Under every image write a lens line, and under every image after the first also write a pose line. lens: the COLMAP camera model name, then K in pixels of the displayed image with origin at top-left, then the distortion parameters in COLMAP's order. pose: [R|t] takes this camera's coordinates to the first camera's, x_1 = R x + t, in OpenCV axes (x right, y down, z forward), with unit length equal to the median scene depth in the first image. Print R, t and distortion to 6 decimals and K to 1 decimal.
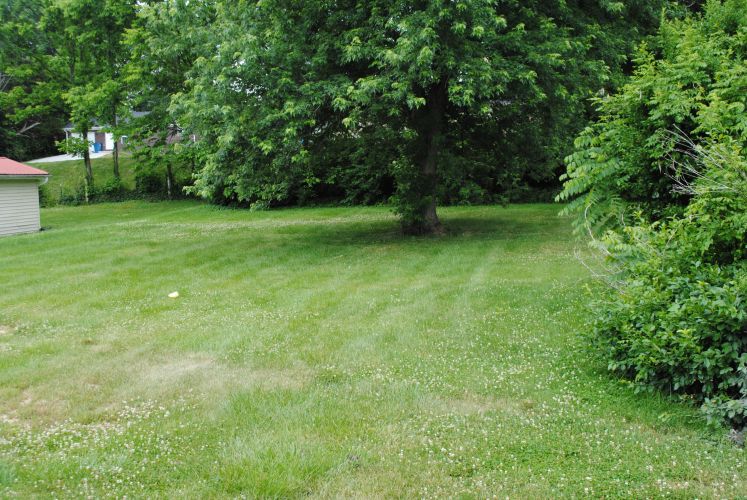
lens RADIAL K [[840.9, 0, 373.4], [0, 840.9, 249.0], [0, 0, 1]] dist [-0.015442, 0.000000]
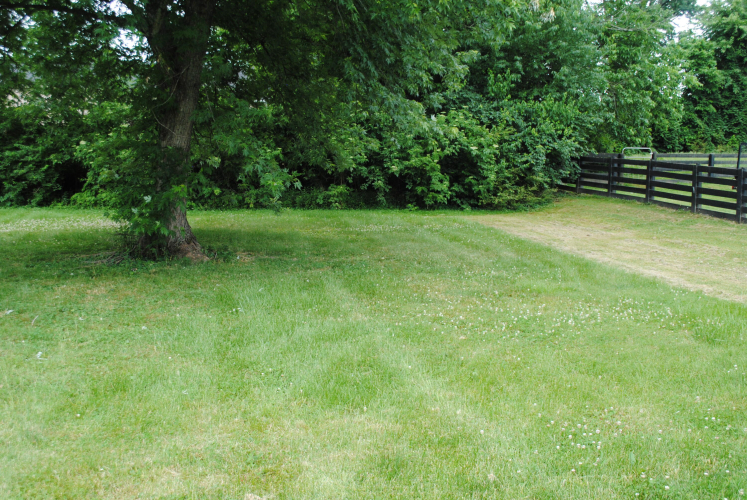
lens RADIAL K [[840.9, 0, 372.8], [0, 840.9, 252.5], [0, 0, 1]] dist [-0.015442, 0.000000]
pose [[0.924311, 0.006793, 0.381580, -0.023474], [-0.004271, 0.999963, -0.007454, -0.016138], [-0.381617, 0.005260, 0.924306, 0.413881]]
